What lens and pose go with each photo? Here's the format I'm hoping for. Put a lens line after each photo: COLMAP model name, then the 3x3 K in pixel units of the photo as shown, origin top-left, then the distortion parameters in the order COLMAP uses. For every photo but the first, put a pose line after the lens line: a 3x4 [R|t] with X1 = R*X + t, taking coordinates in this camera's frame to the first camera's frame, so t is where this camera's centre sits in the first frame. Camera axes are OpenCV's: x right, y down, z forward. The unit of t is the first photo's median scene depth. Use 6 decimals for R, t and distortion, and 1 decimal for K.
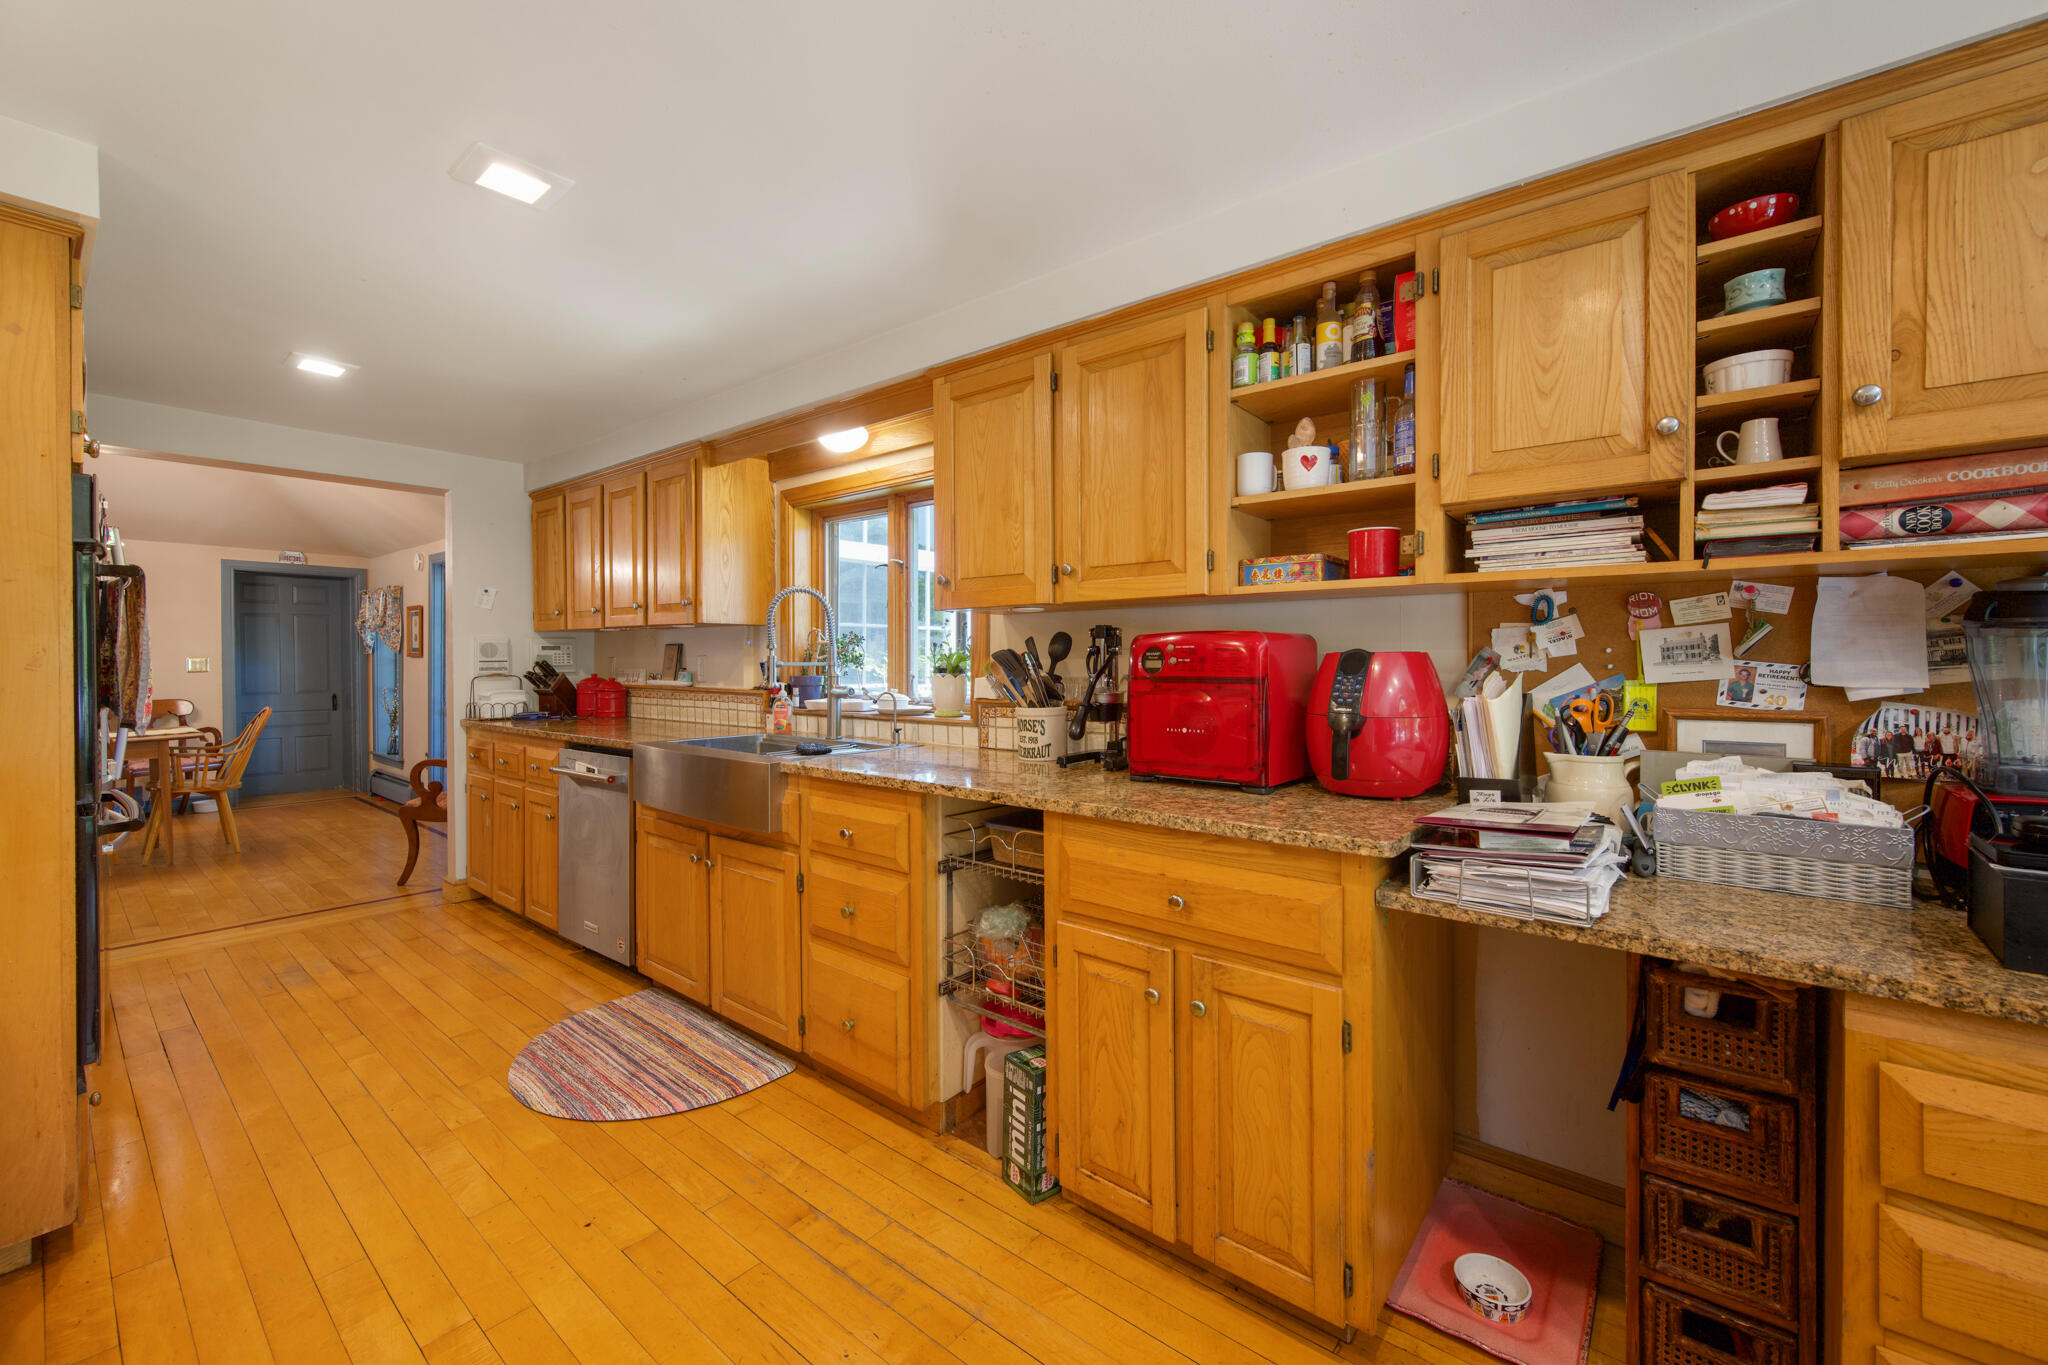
lens RADIAL K [[815.4, 0, 1026.6], [0, 815.4, 664.5], [0, 0, 1]] dist [-0.000326, 0.000245]
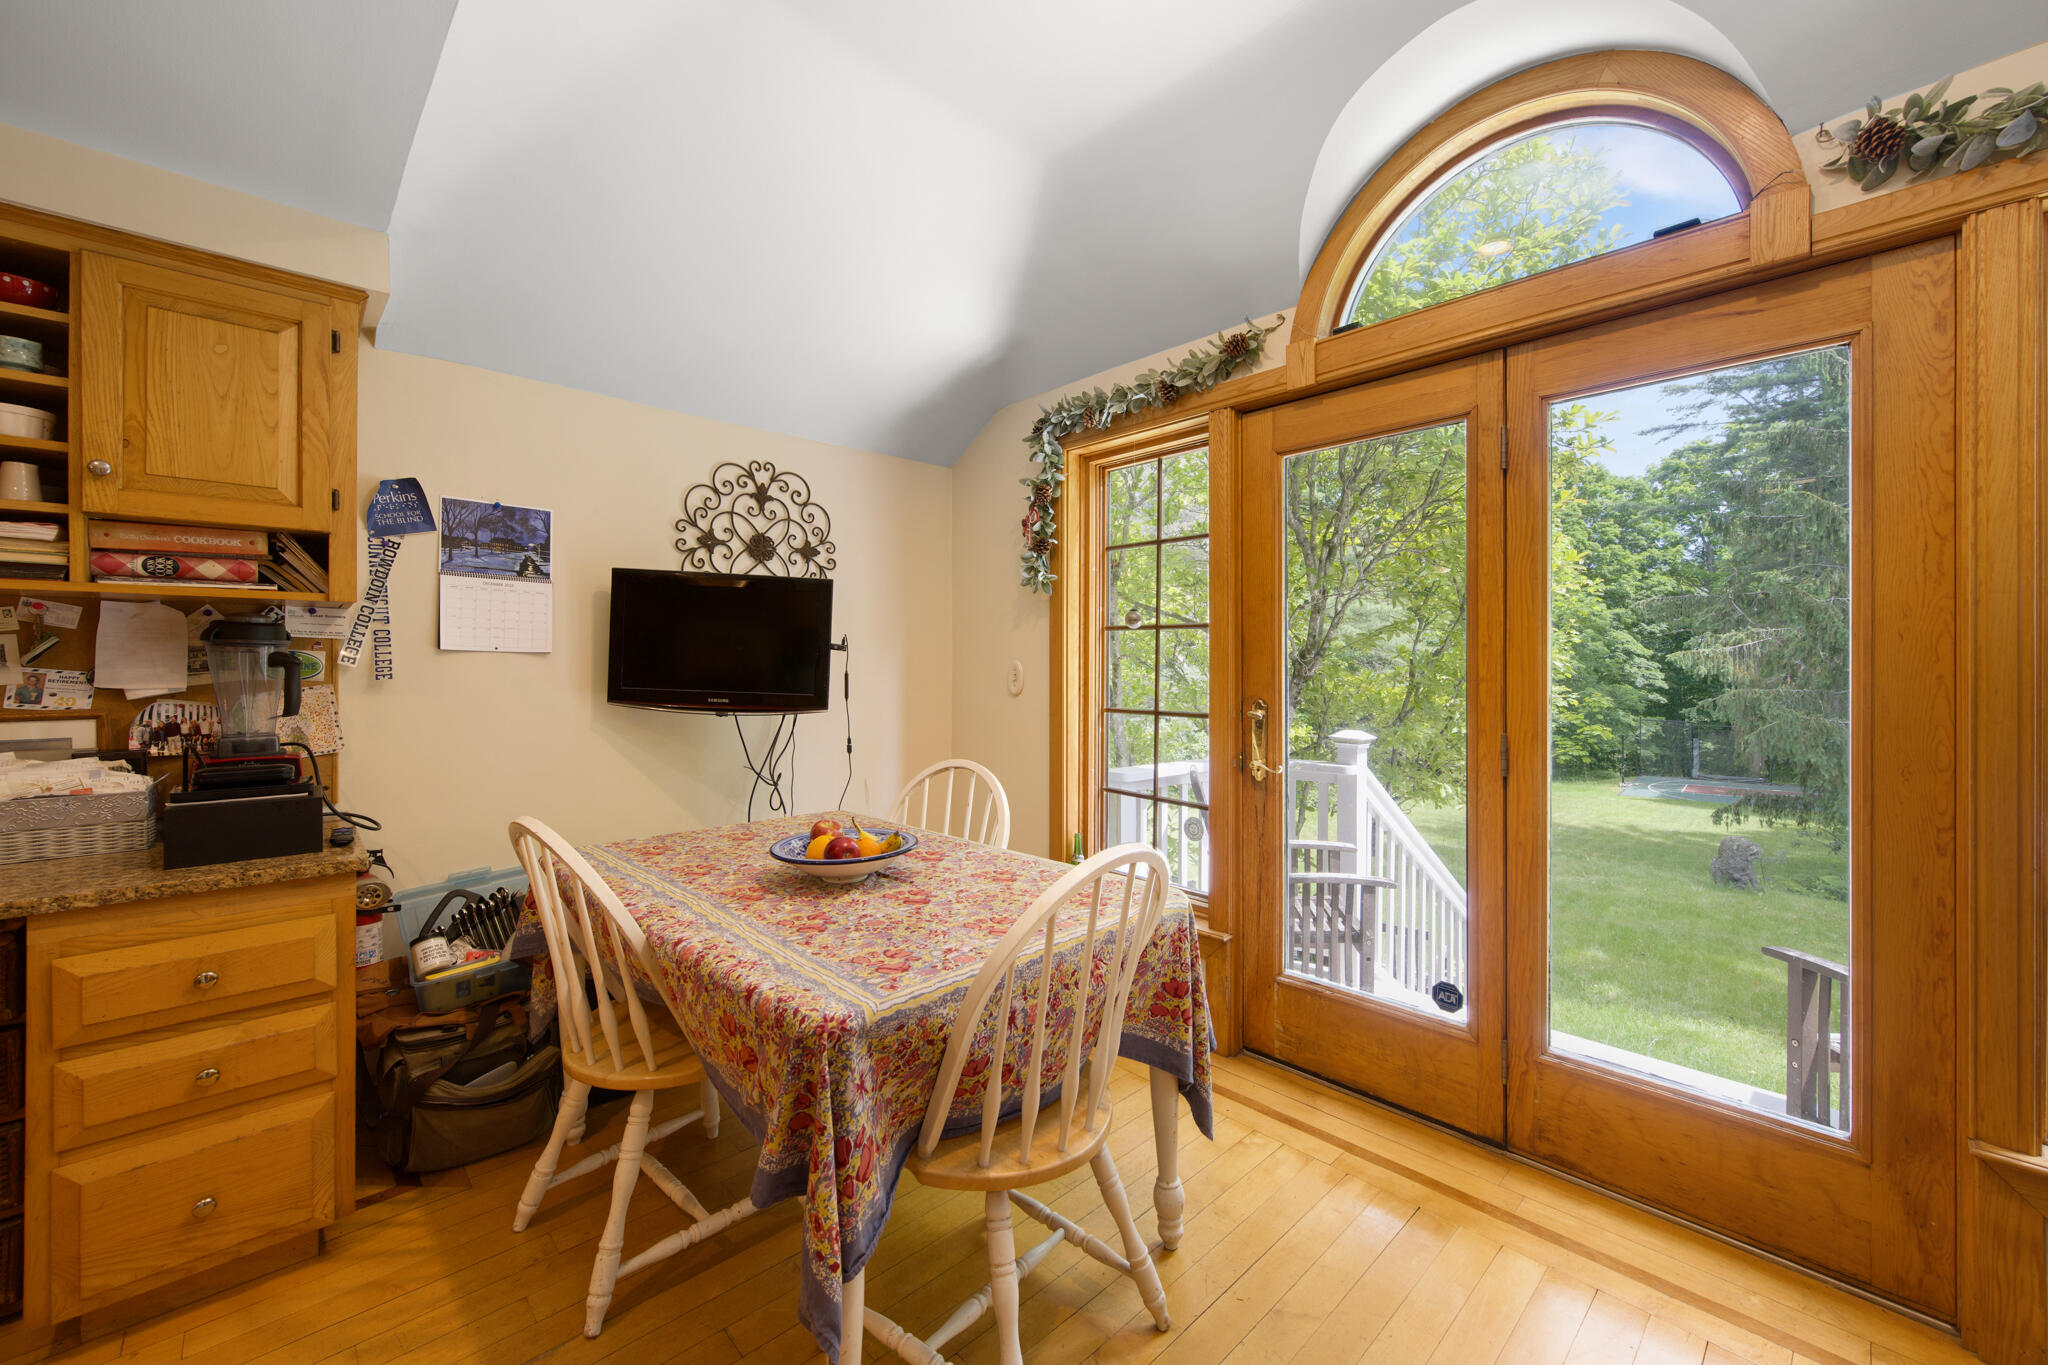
lens RADIAL K [[815.4, 0, 1026.6], [0, 815.4, 664.5], [0, 0, 1]] dist [-0.000326, 0.000245]
pose [[0.132607, 0.003668, 0.991162, -0.073597], [0.004956, 0.999978, -0.004364, 0.002603], [-0.991156, 0.005491, 0.132586, -0.601490]]
